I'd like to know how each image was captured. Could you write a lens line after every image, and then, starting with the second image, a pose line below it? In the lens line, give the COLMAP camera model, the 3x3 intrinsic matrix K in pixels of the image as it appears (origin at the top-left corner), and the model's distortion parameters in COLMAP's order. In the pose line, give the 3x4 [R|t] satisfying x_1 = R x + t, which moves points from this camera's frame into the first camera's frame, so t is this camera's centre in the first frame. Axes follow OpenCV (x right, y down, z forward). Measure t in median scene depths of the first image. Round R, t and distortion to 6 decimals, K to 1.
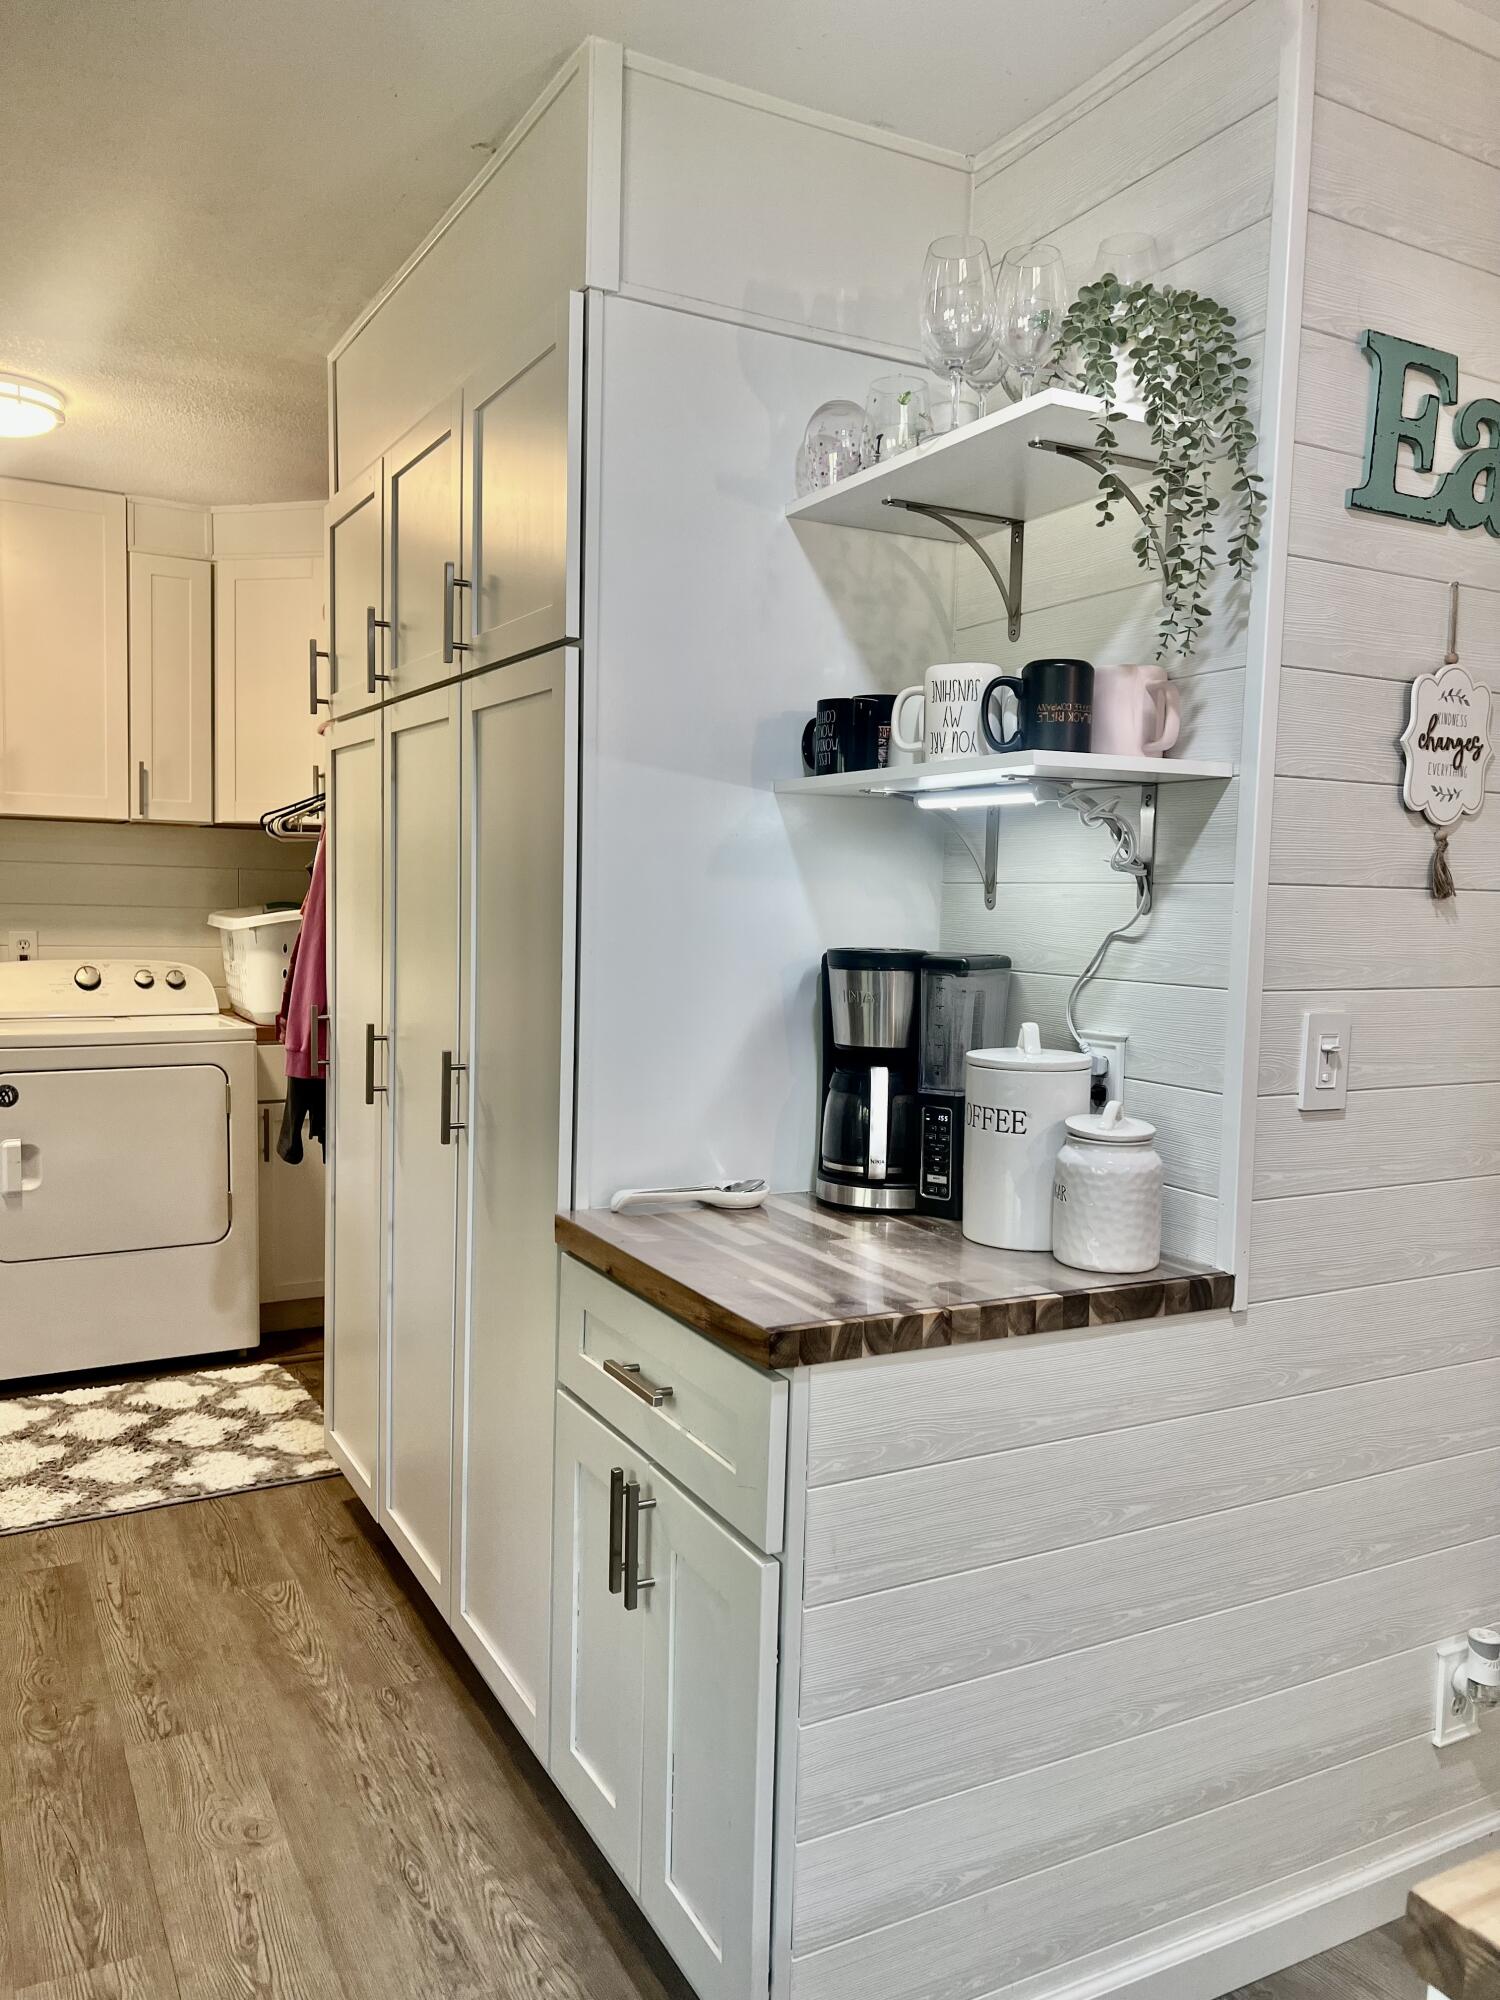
lens RADIAL K [[1511.5, 0, 753.1], [0, 1511.5, 1015.1], [0, 0, 1]] dist [0.046997, -0.046653]
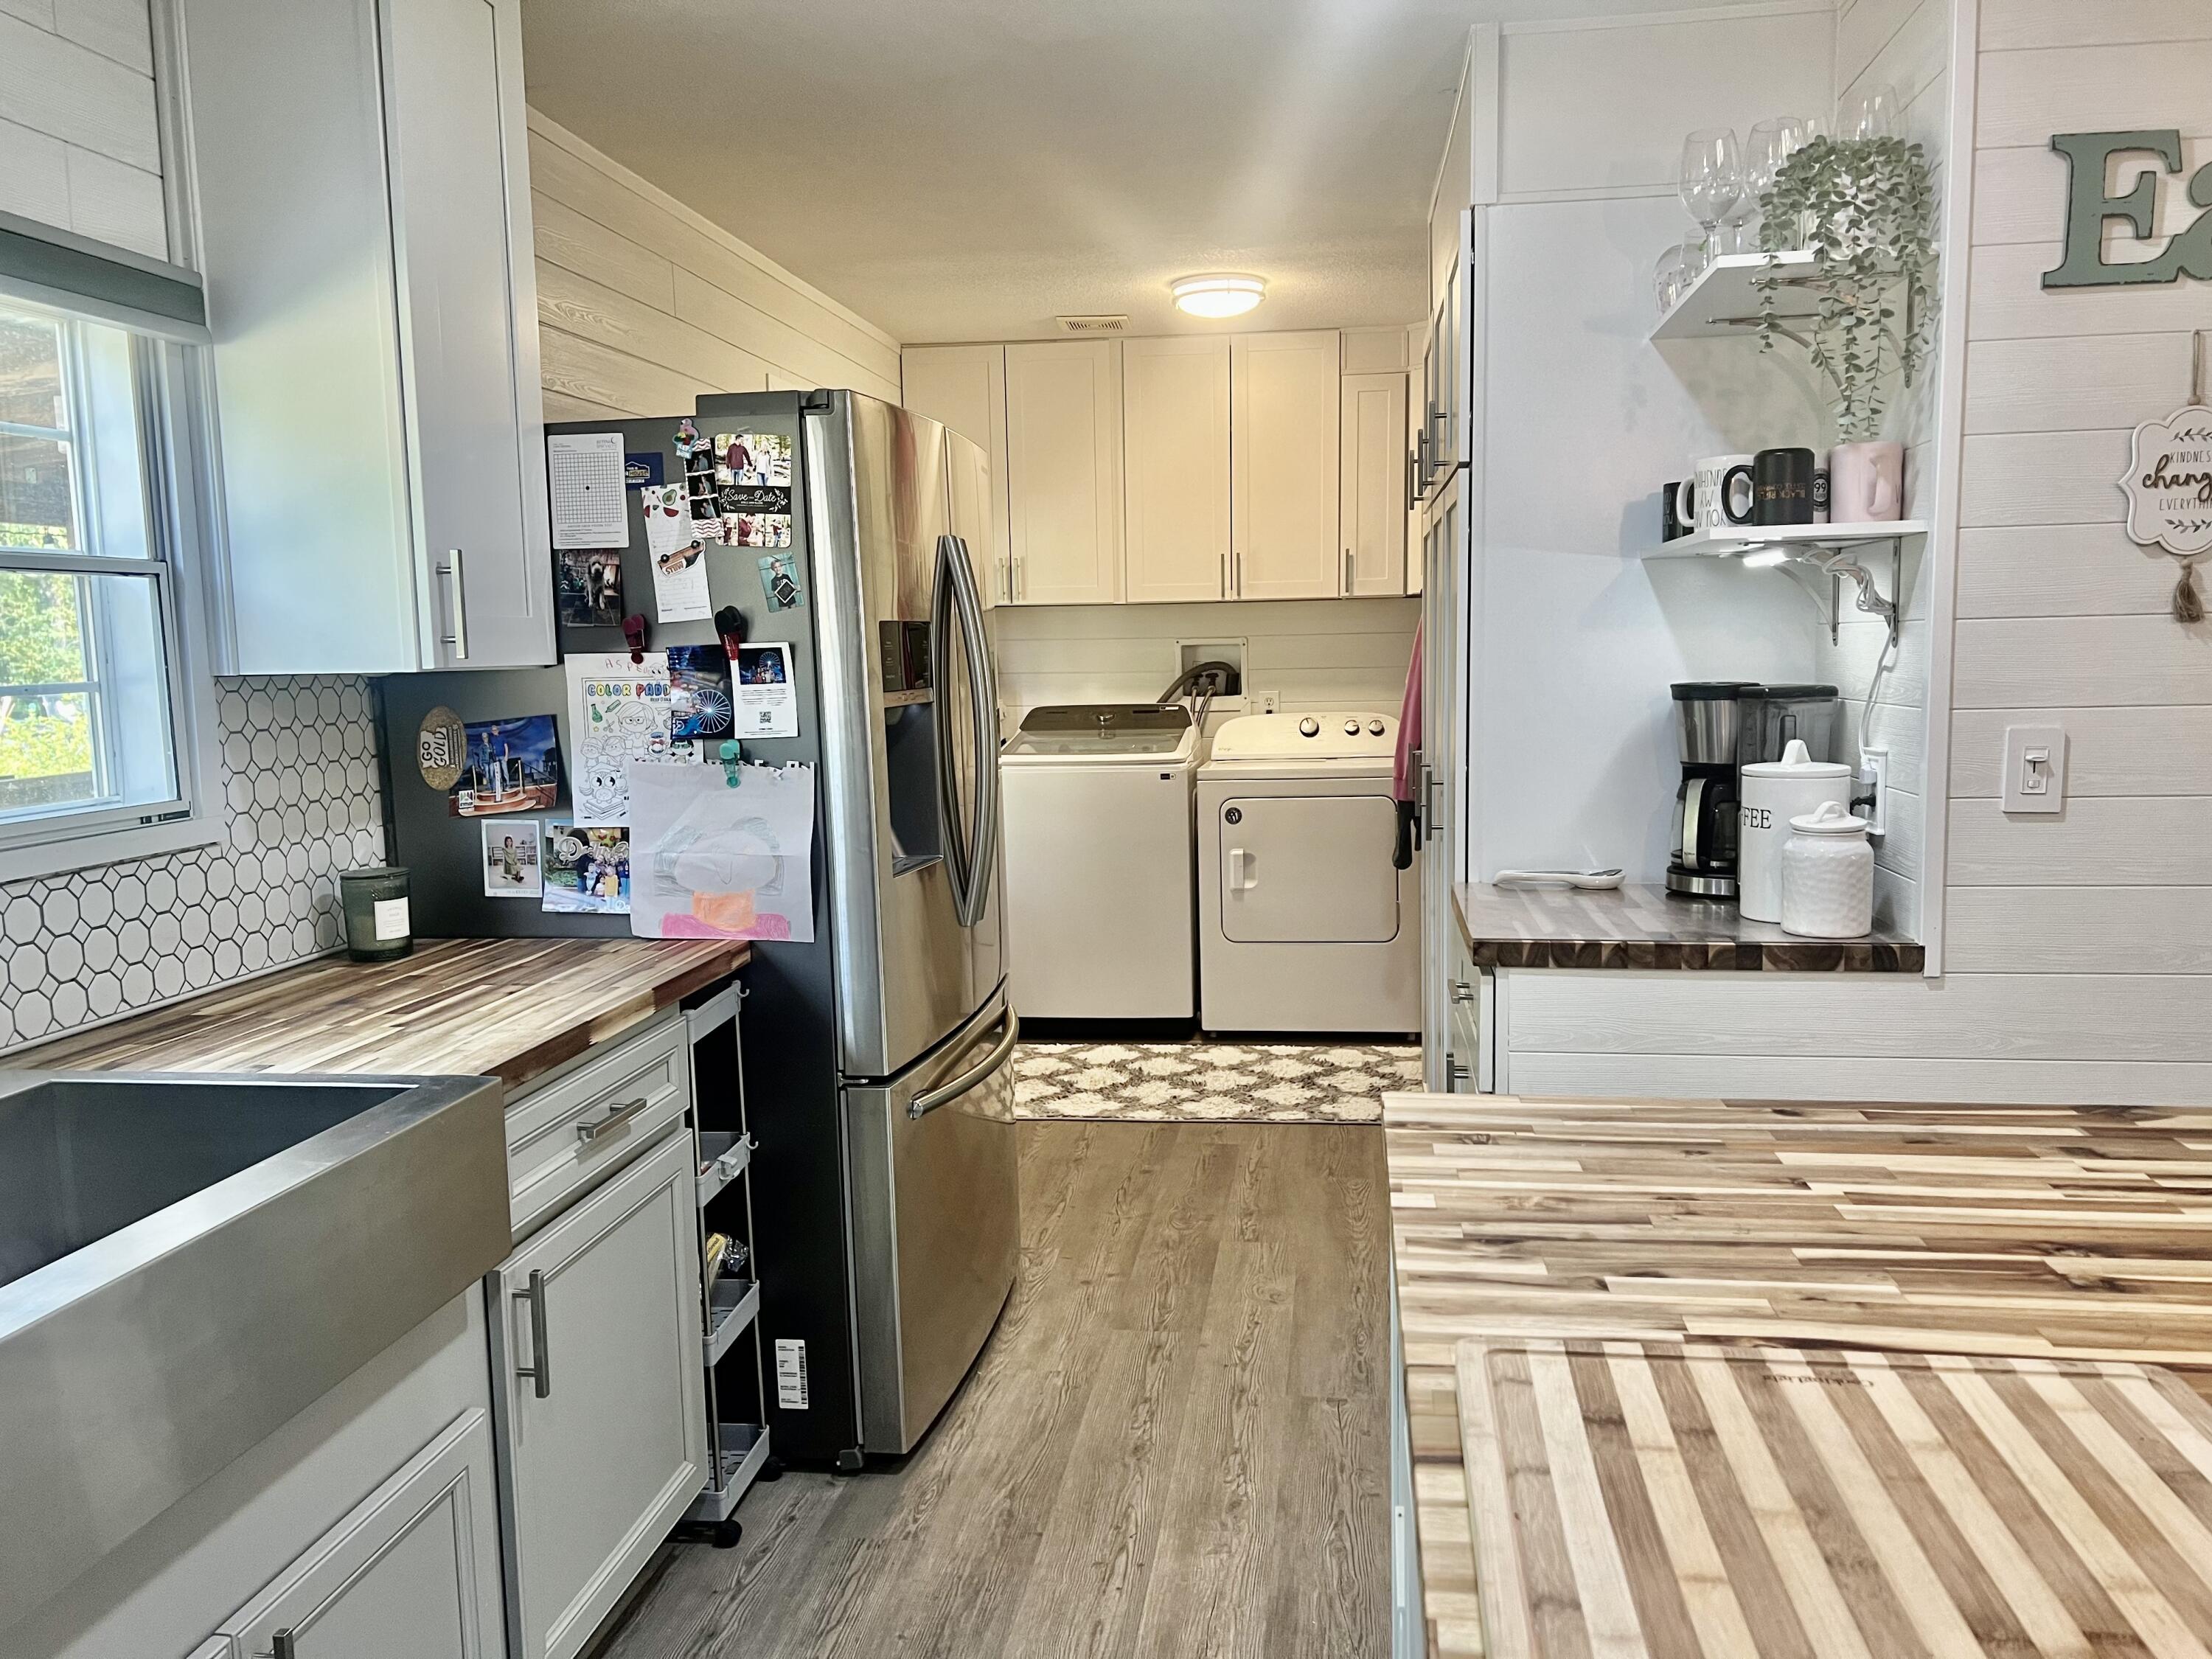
lens RADIAL K [[1671.7, 0, 1107.3], [0, 1671.7, 825.4], [0, 0, 1]] dist [0.046997, -0.046653]
pose [[0.798889, 0.023390, -0.601023, 0.536171], [-0.007588, 0.999556, 0.028815, 0.037392], [0.601430, -0.018459, 0.798712, -0.405355]]
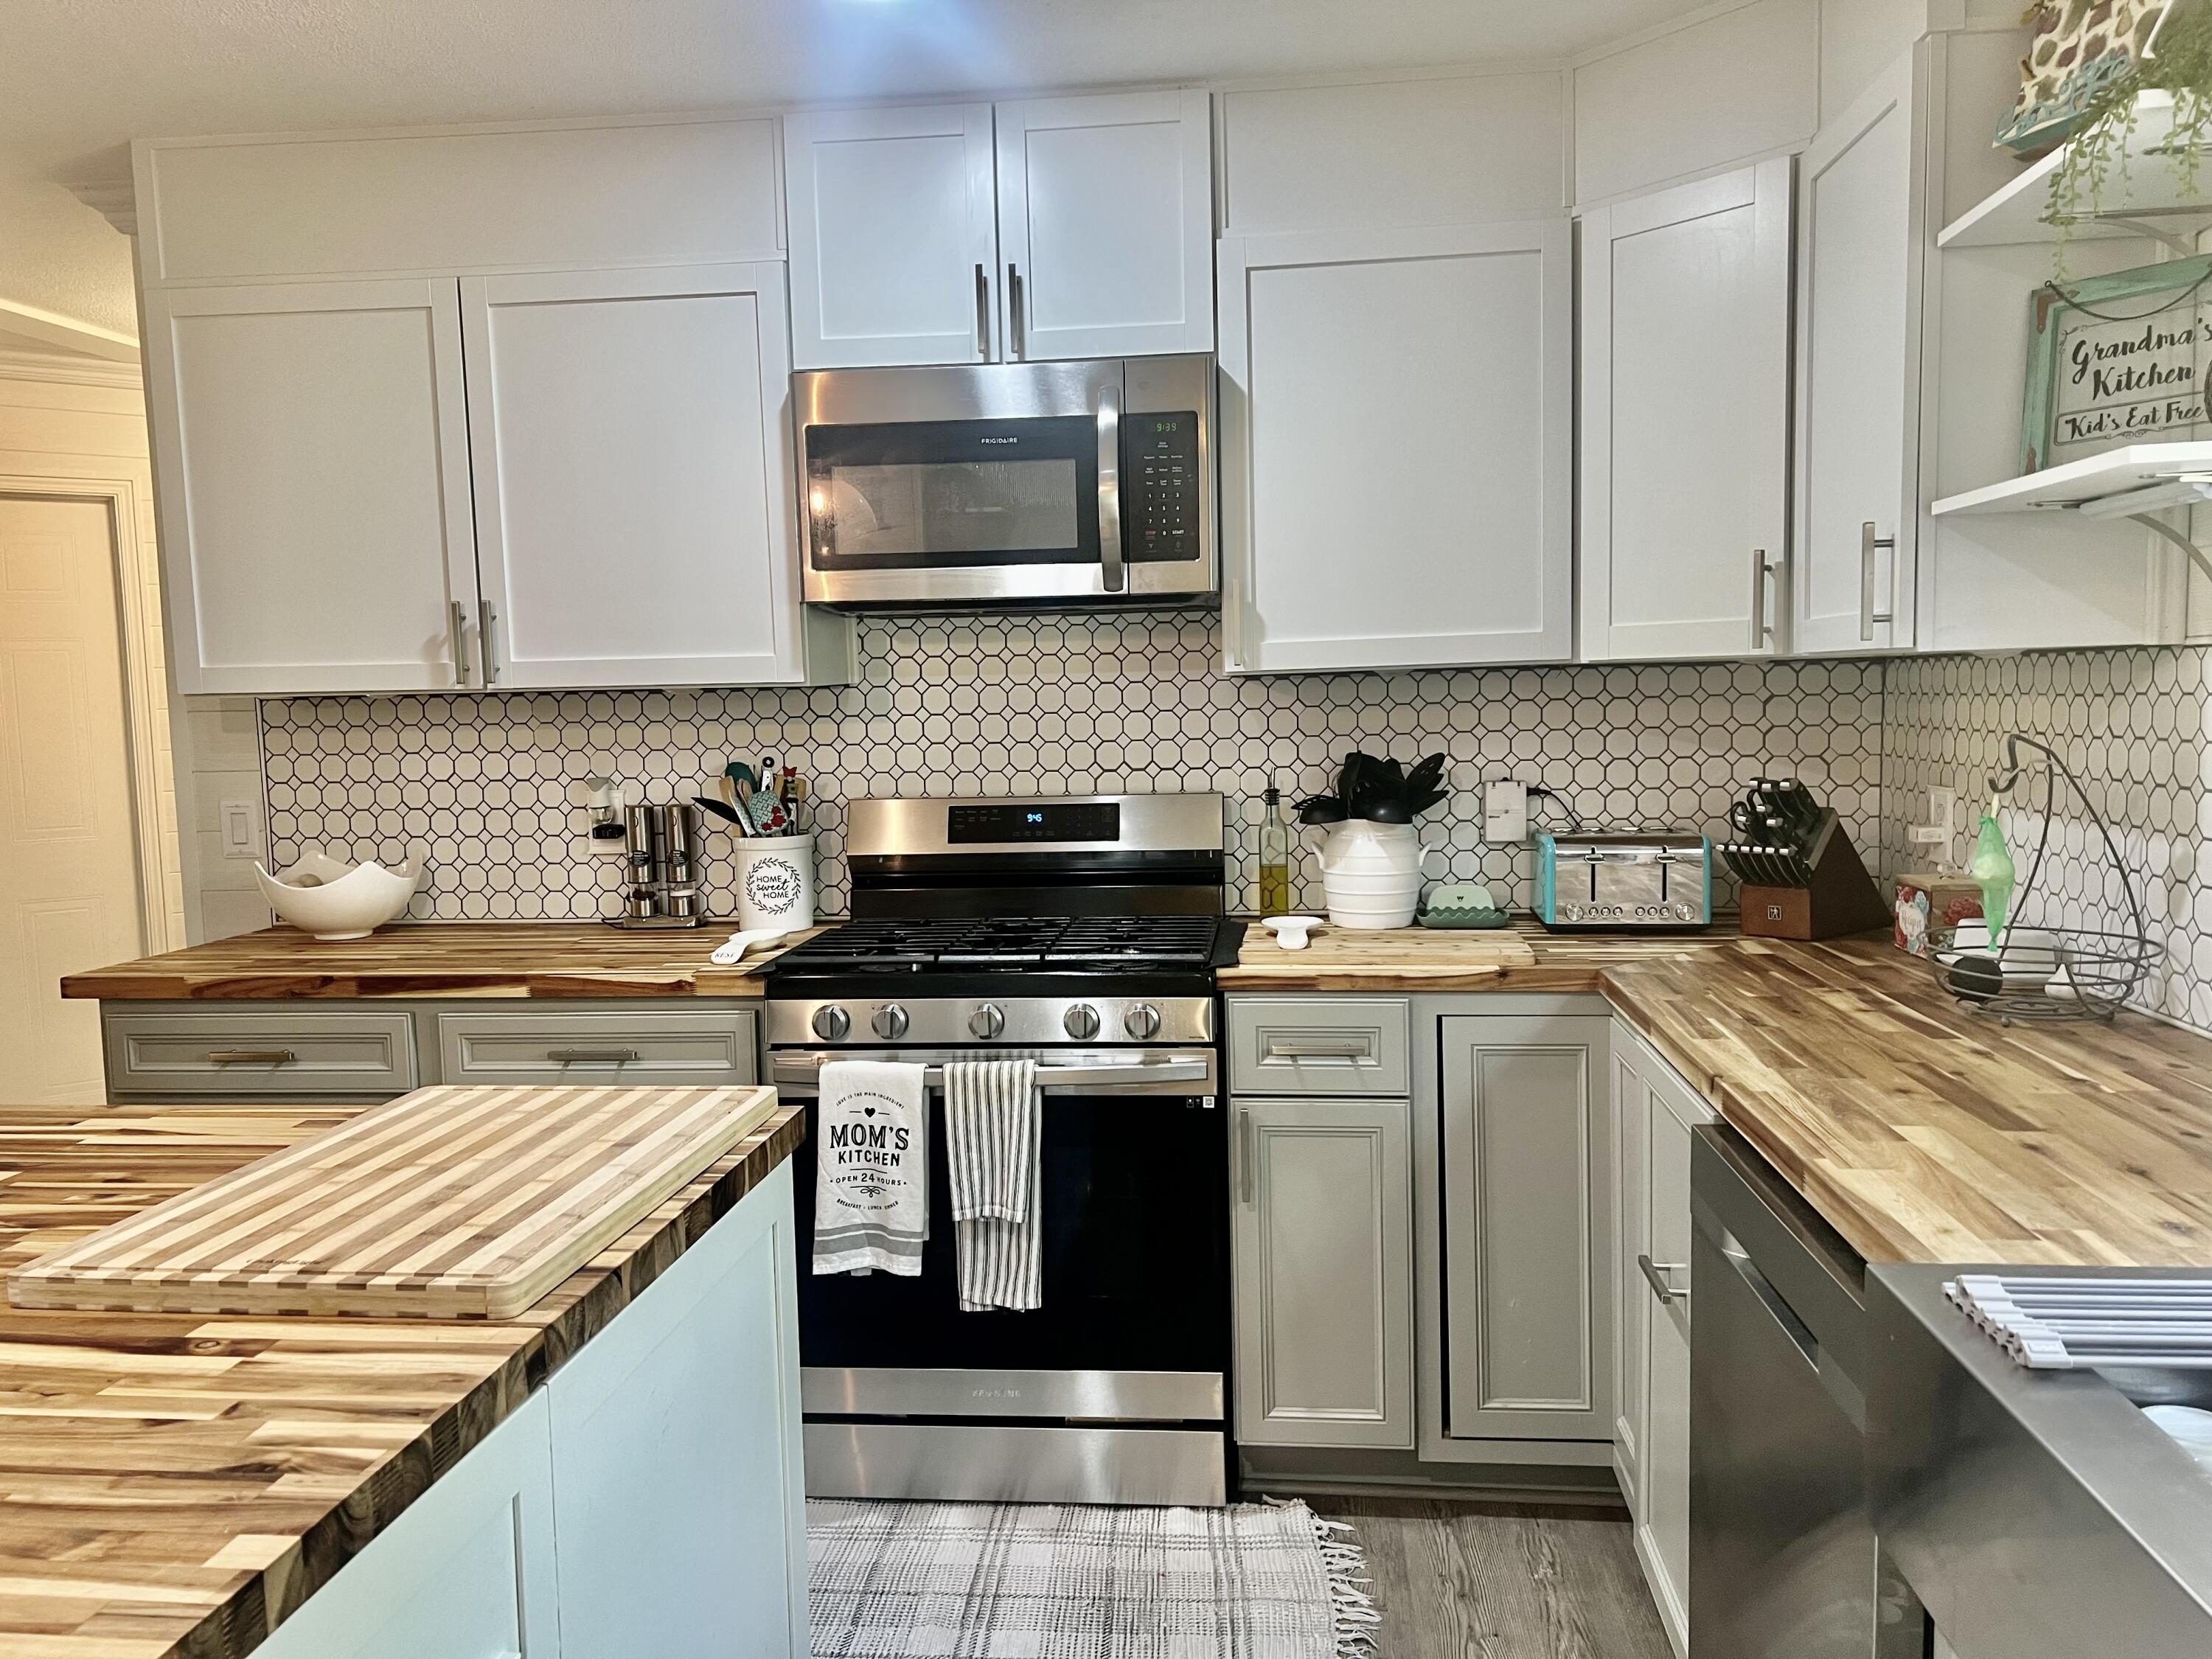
lens RADIAL K [[1671.7, 0, 1106.5], [0, 1671.7, 848.3], [0, 0, 1]] dist [0.046997, -0.046653]
pose [[-0.820094, -0.049561, 0.570078, -1.639476], [0.057073, 0.984191, 0.167665, -0.176054], [-0.569375, 0.170037, -0.804301, 2.005490]]
